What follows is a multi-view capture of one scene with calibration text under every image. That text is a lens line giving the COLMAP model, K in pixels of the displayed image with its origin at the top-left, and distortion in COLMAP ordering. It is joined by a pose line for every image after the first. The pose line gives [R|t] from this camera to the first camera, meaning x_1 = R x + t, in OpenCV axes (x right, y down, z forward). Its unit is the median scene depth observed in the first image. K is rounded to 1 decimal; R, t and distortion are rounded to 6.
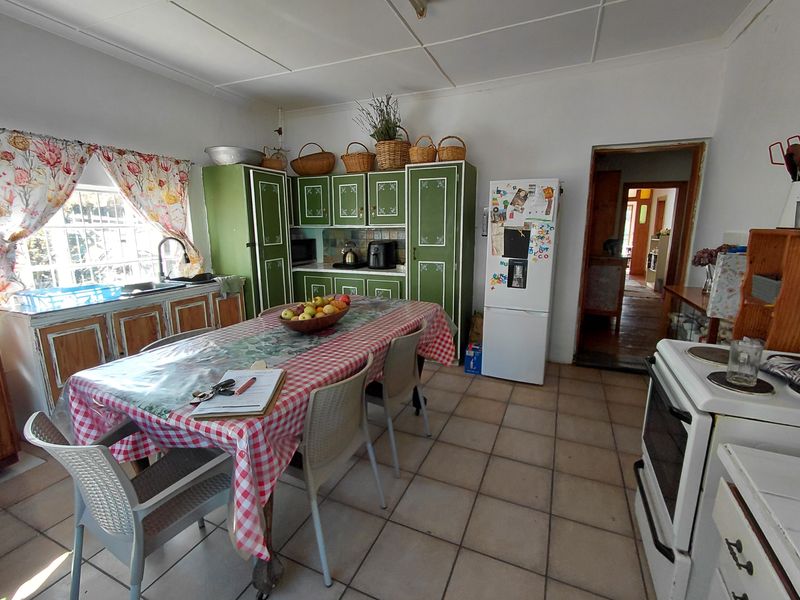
lens RADIAL K [[367.1, 0, 411.3], [0, 367.1, 293.3], [0, 0, 1]] dist [-0.001592, -0.003055]
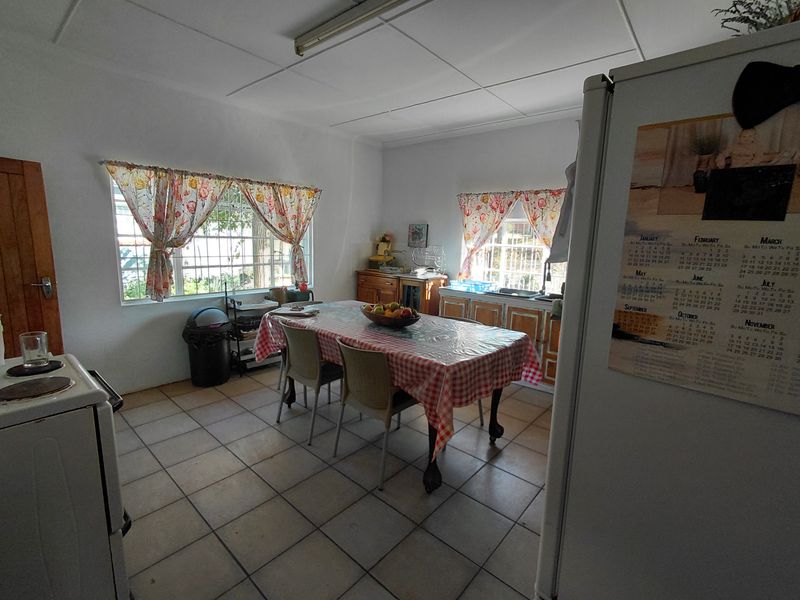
lens RADIAL K [[367.1, 0, 398.2], [0, 367.1, 300.9], [0, 0, 1]] dist [-0.001592, -0.003055]
pose [[-0.325876, 0.141641, -0.934742, 0.829229], [-0.211693, 0.952676, 0.218161, -0.238972], [0.921407, 0.268972, -0.280469, 1.250112]]
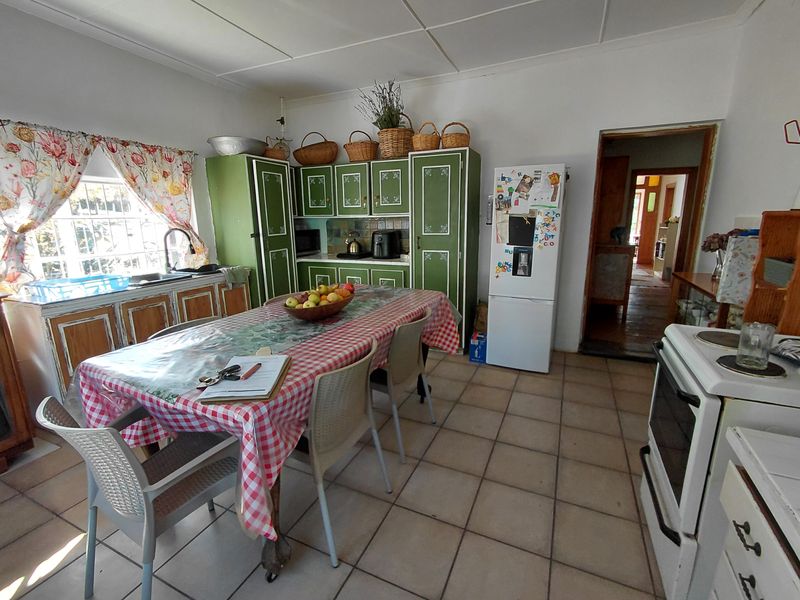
lens RADIAL K [[367.1, 0, 408.7], [0, 367.1, 294.5], [0, 0, 1]] dist [-0.001592, -0.003055]
pose [[0.999787, -0.006451, -0.019606, 0.001337], [0.006961, 0.999636, 0.026053, 0.009866], [0.019431, -0.026184, 0.999468, 0.003174]]
